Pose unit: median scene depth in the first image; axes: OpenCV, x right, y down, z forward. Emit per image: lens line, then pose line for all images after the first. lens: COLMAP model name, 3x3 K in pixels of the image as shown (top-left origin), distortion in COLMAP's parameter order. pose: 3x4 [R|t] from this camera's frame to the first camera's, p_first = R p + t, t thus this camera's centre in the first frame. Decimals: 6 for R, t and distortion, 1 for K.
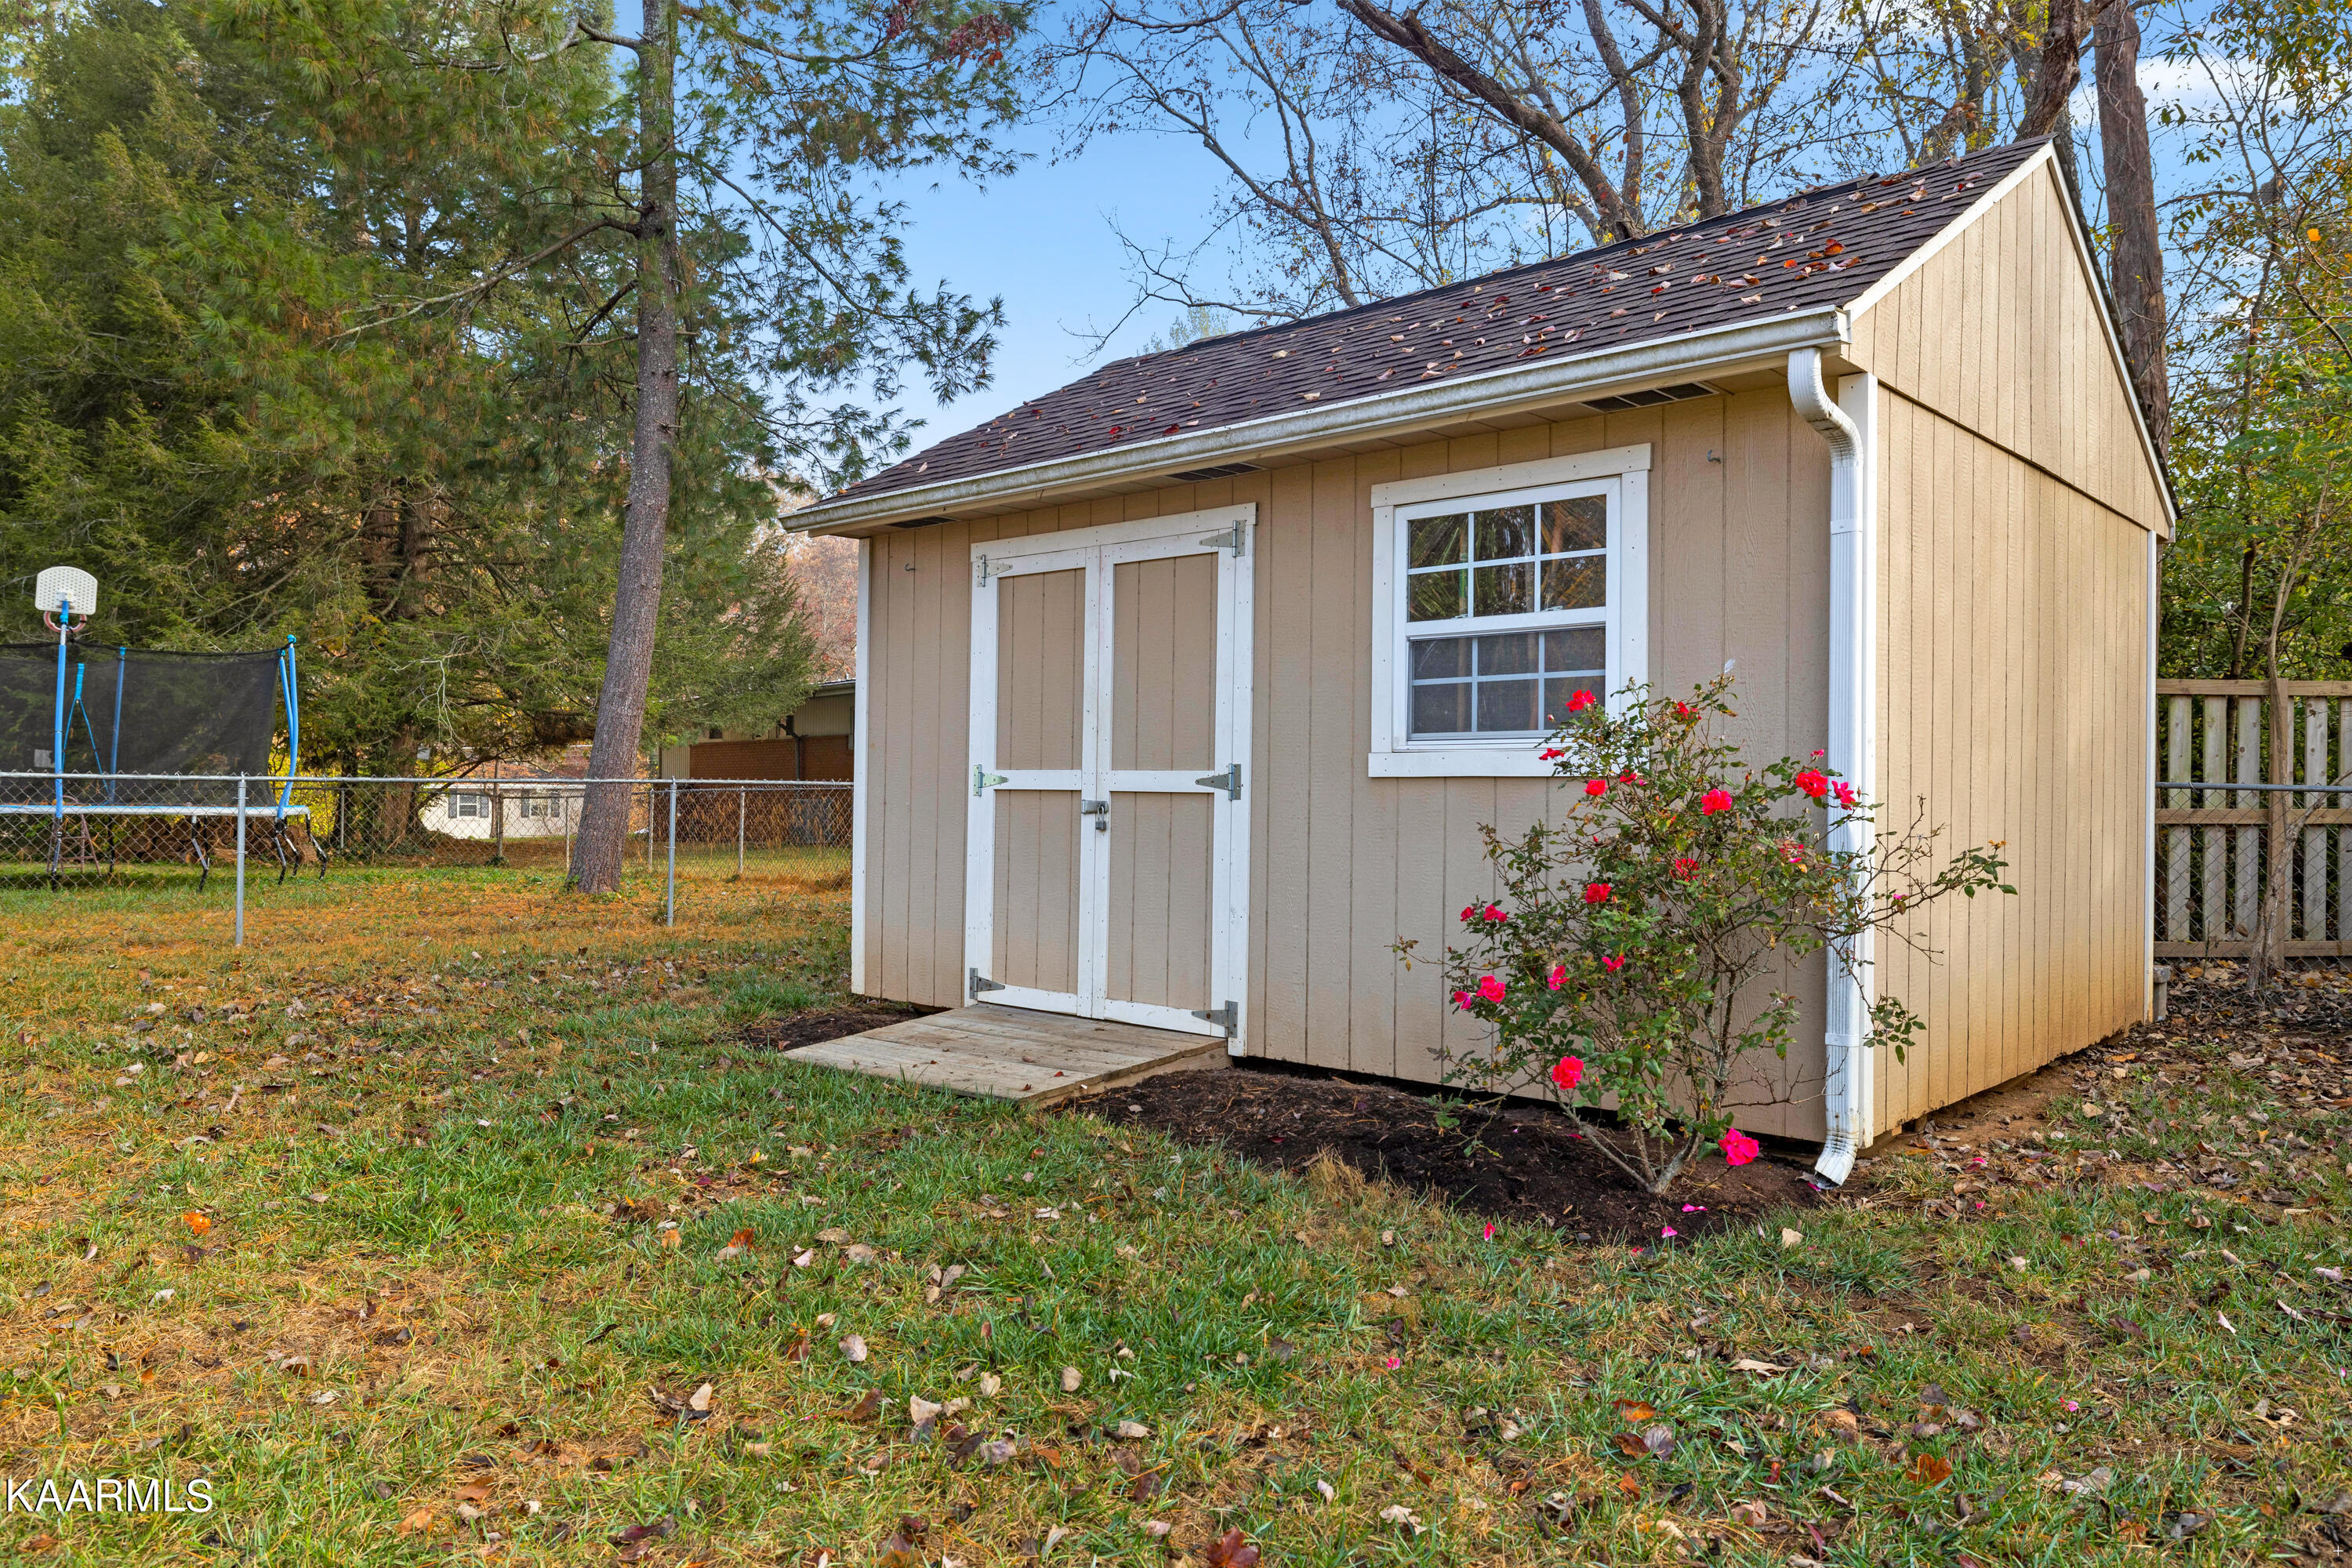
lens RADIAL K [[1938.5, 0, 1176.0], [0, 1938.5, 784.0], [0, 0, 1]] dist [-0.001206, -0.000182]
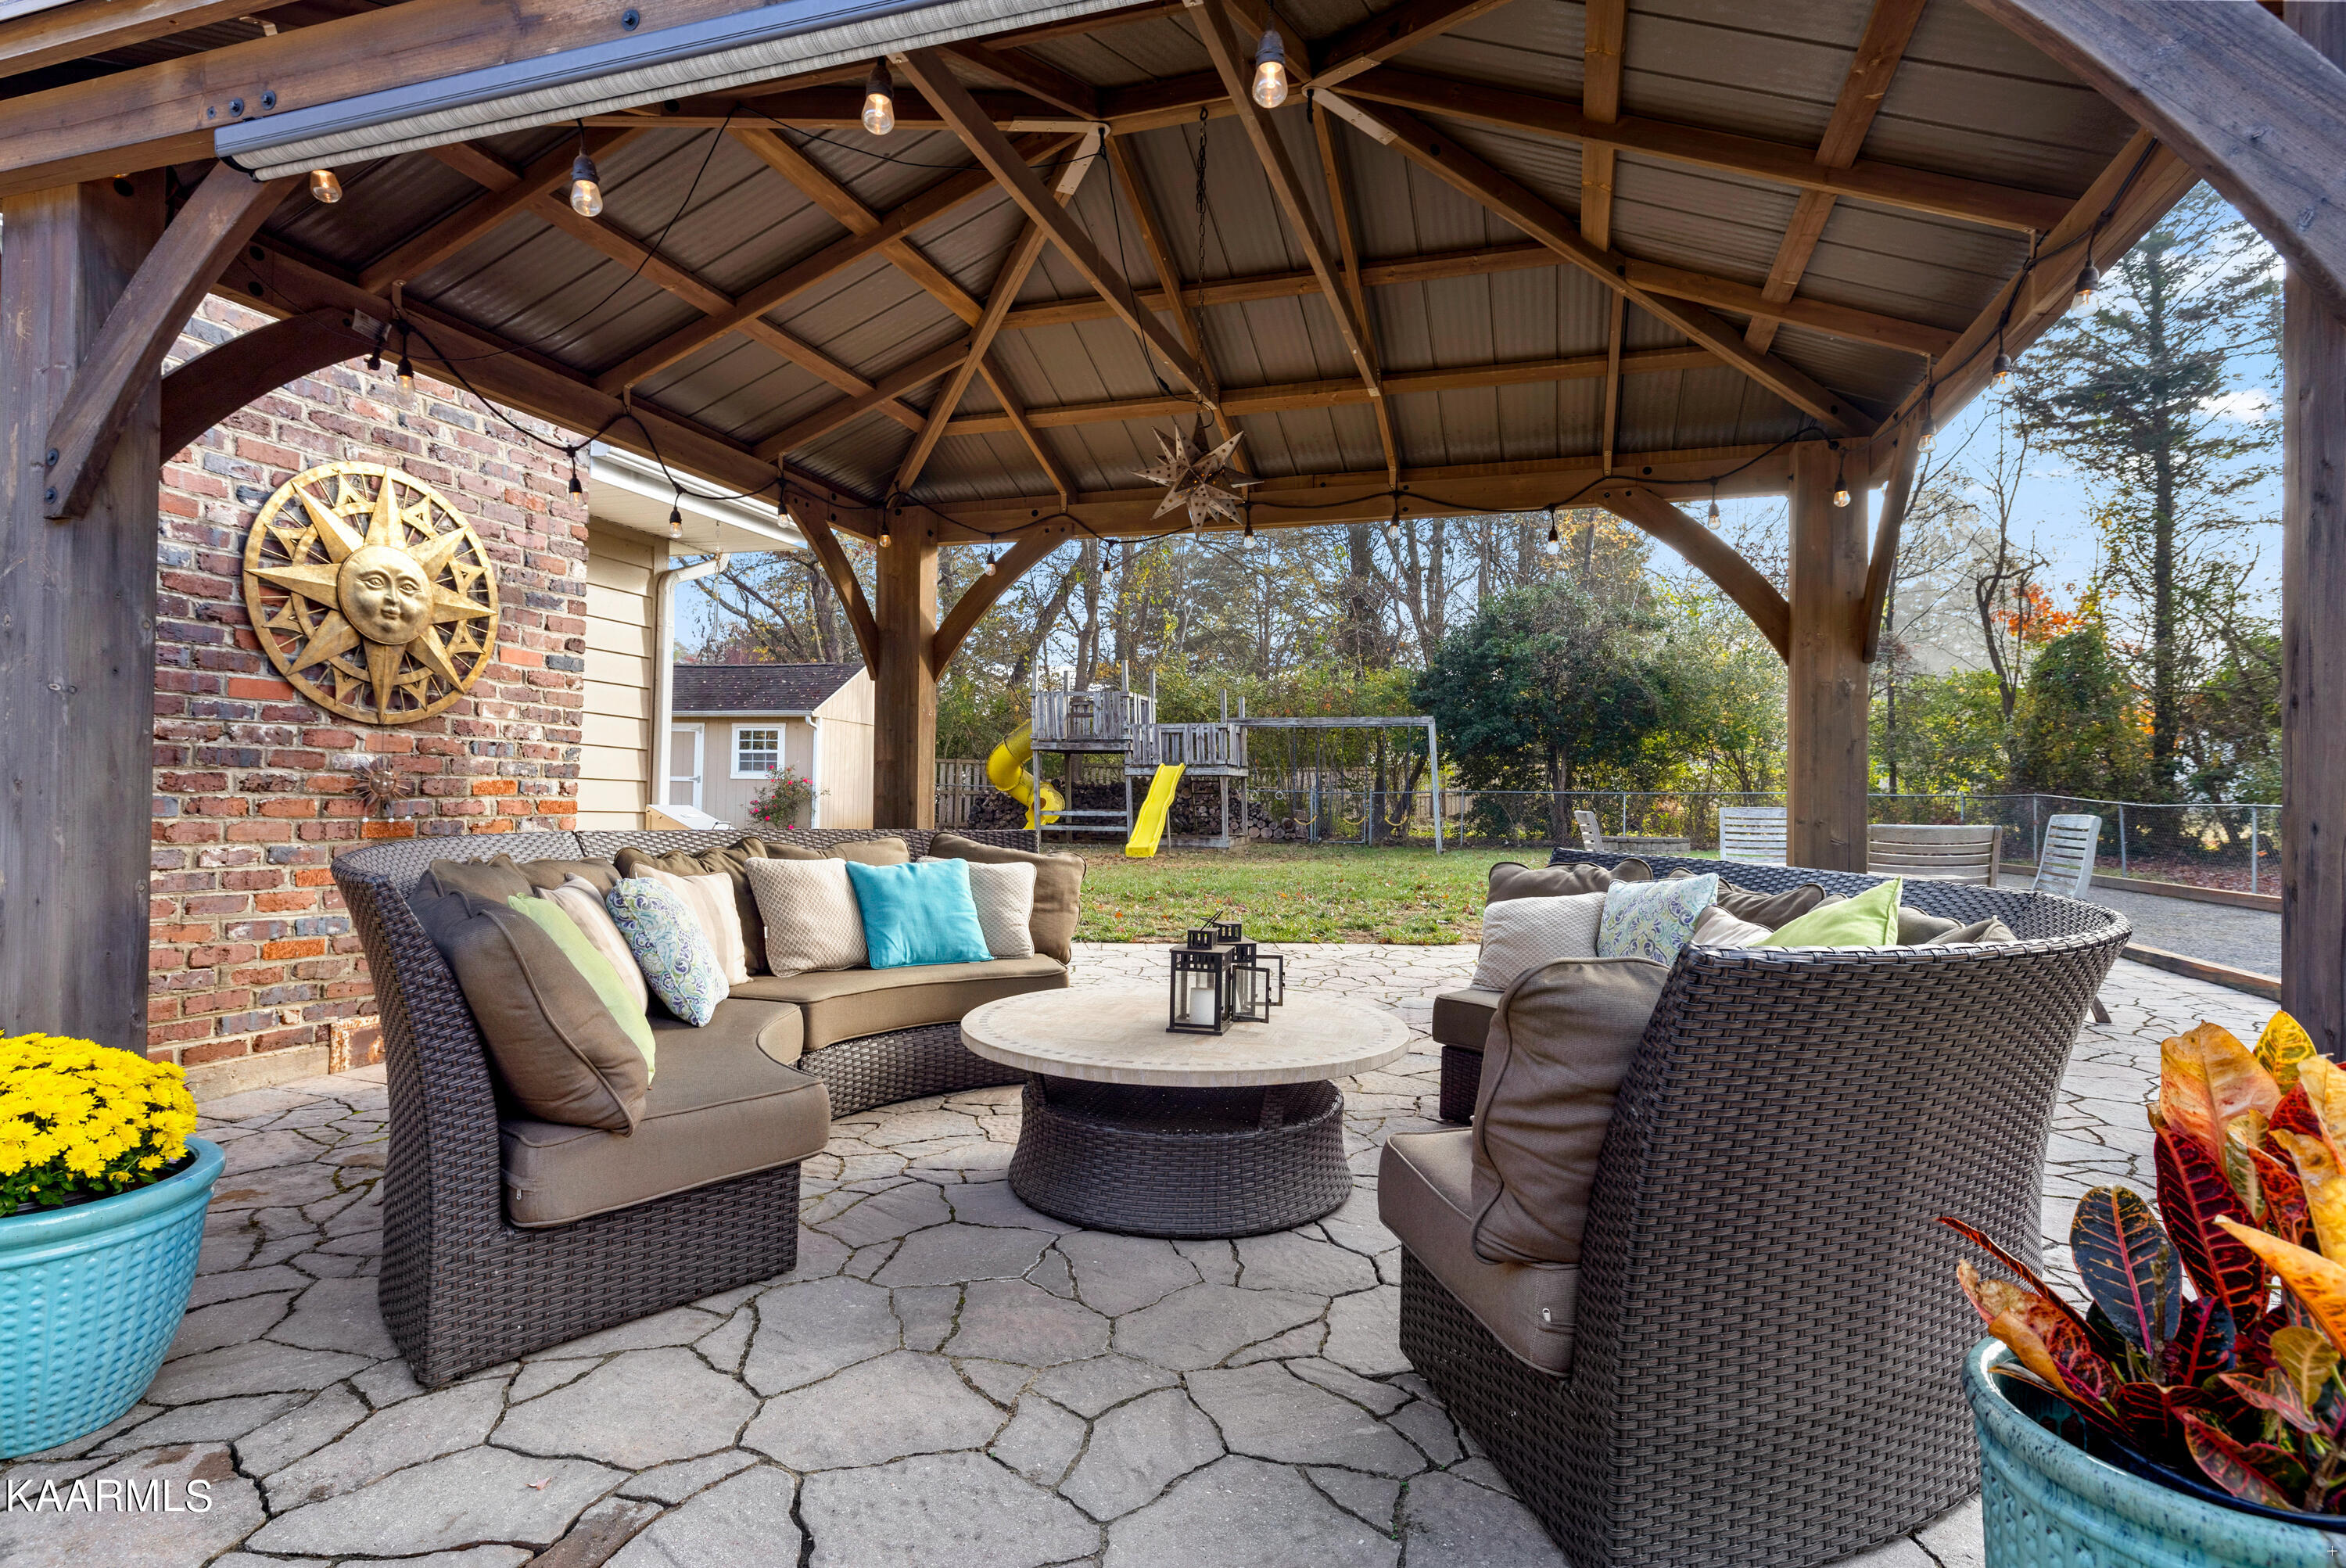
lens RADIAL K [[1101.5, 0, 1173.0], [0, 1101.5, 784.0], [0, 0, 1]] dist [0.003180, 0.000814]
pose [[0.850148, 0.004236, 0.526527, -0.479262], [-0.007291, 0.999966, 0.003726, -0.009569], [-0.526494, -0.007007, 0.850150, -2.290014]]
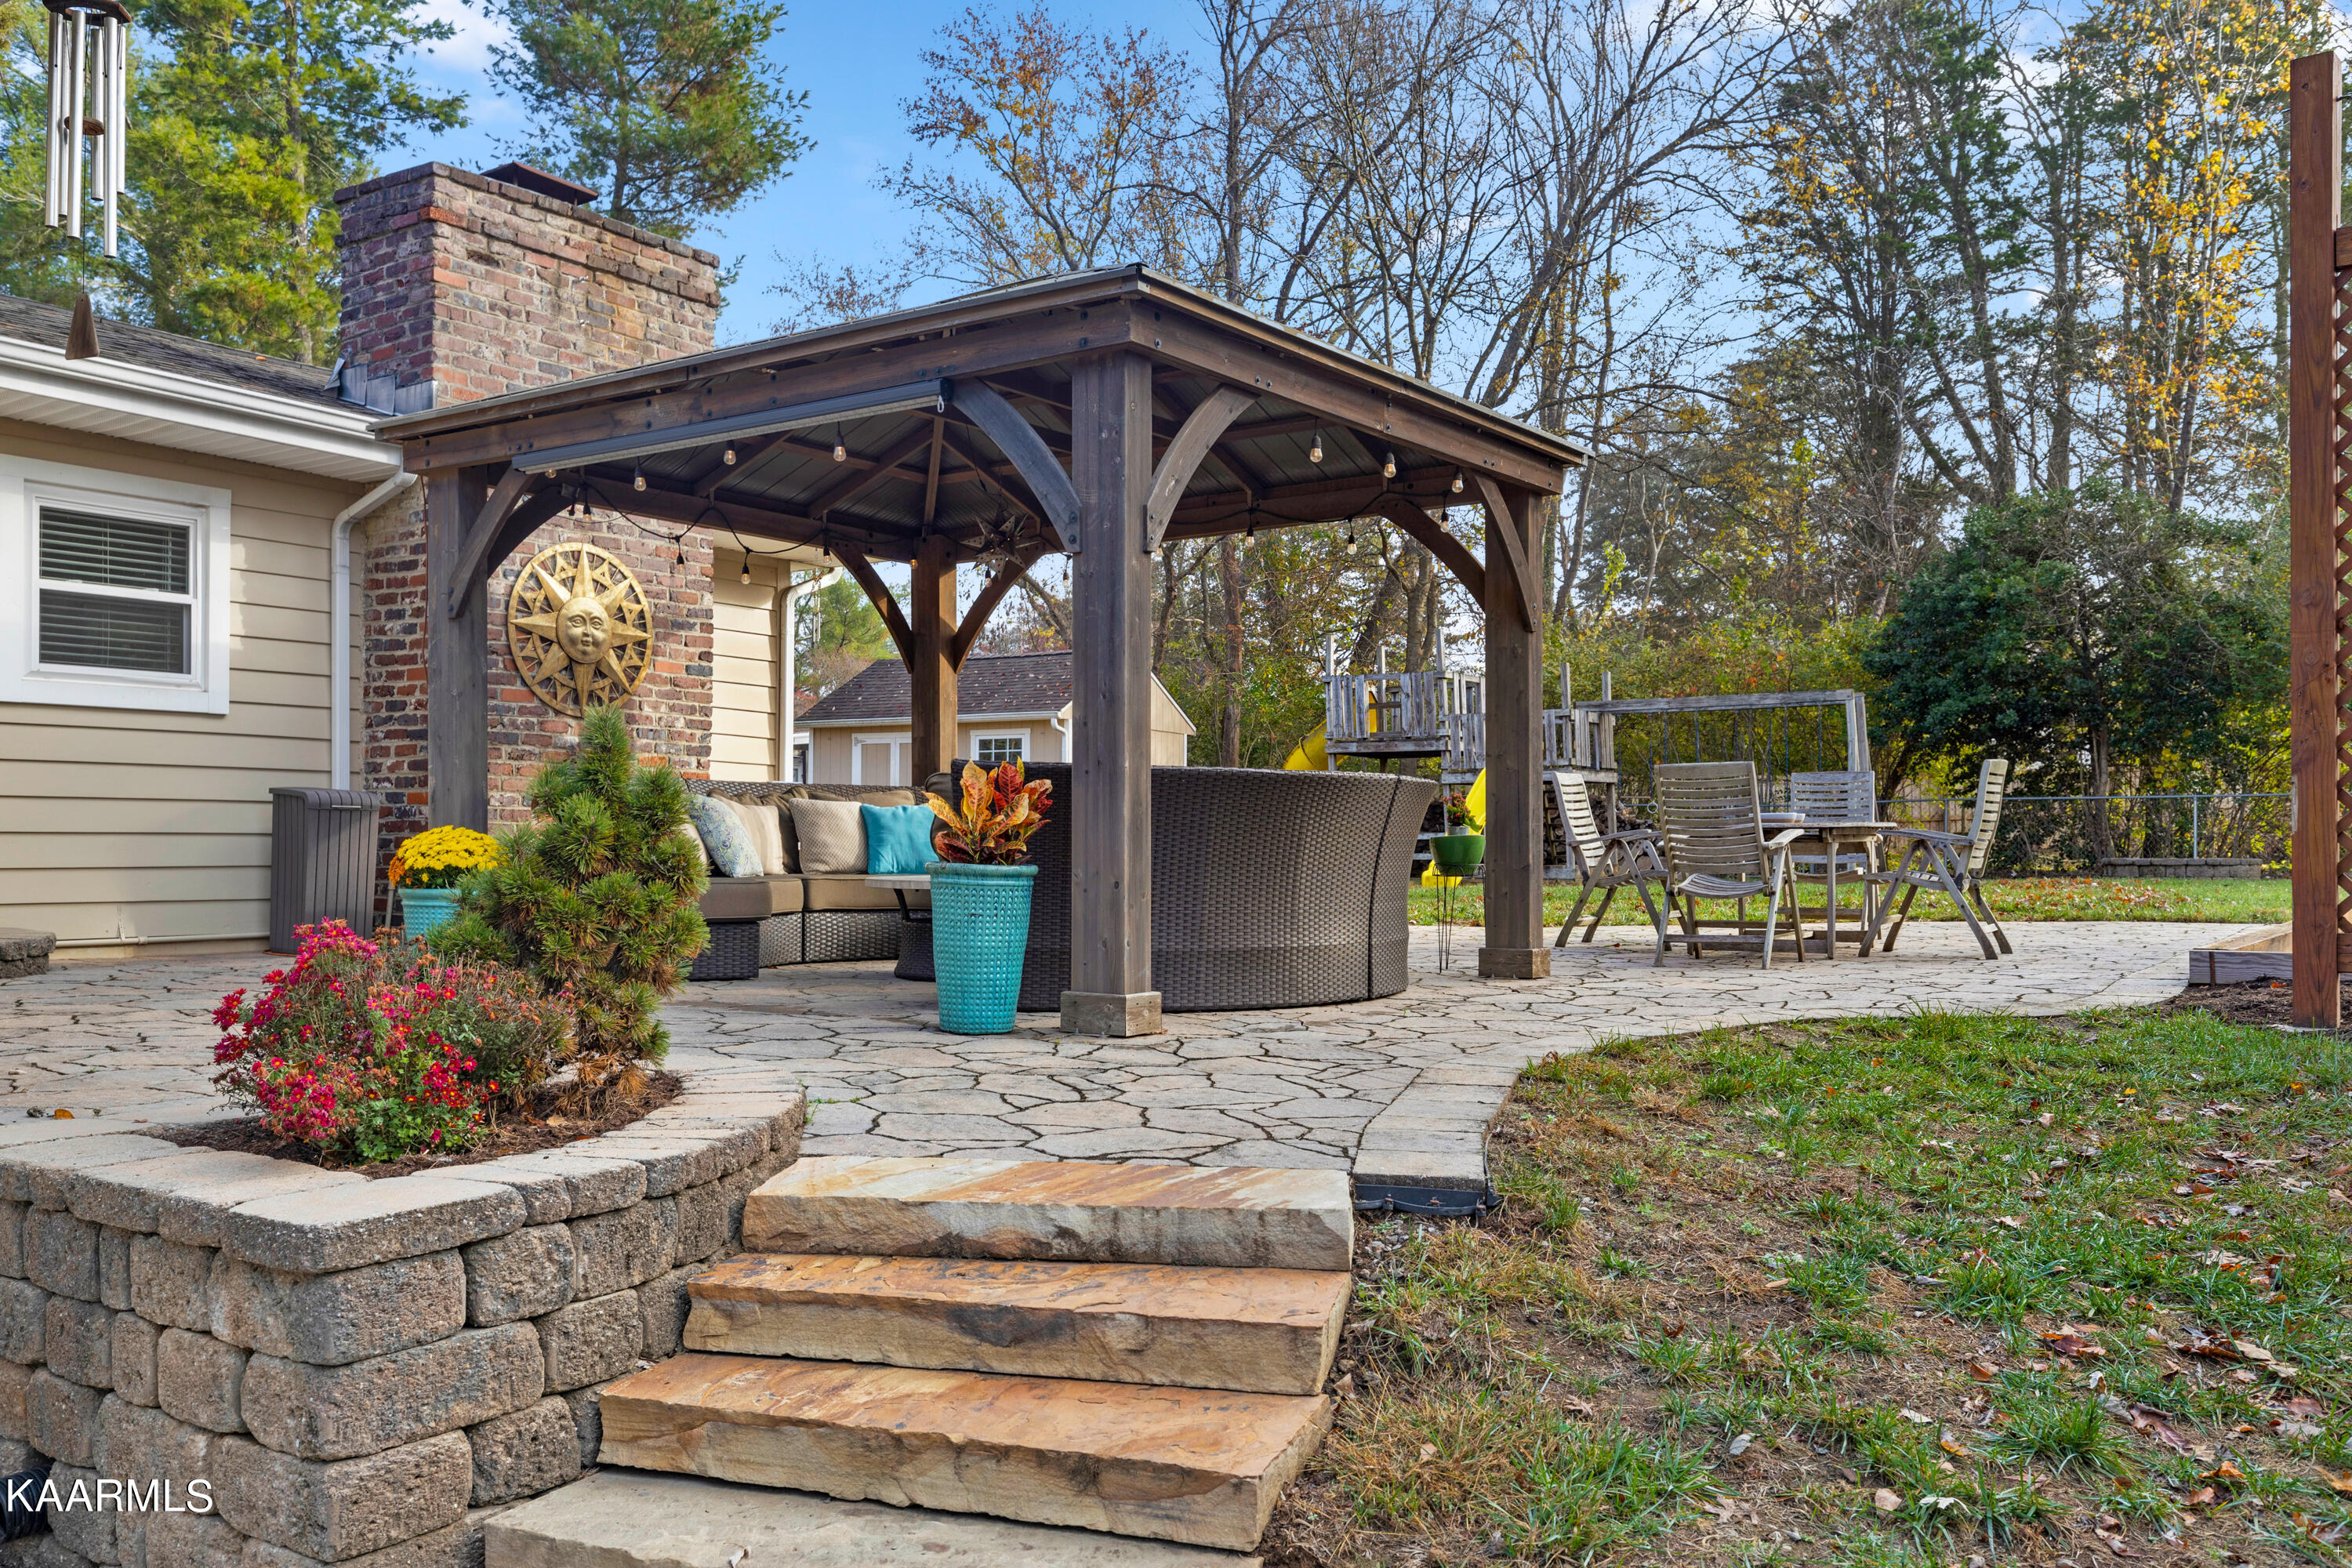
lens RADIAL K [[1907.1, 0, 1181.1], [0, 1907.1, 874.4], [0, 0, 1]] dist [-0.007865, -0.011733]
pose [[0.975264, -0.010697, 0.220786, -0.387213], [0.005783, 0.999721, 0.022893, 0.068177], [-0.220969, -0.021050, 0.975054, -3.293798]]
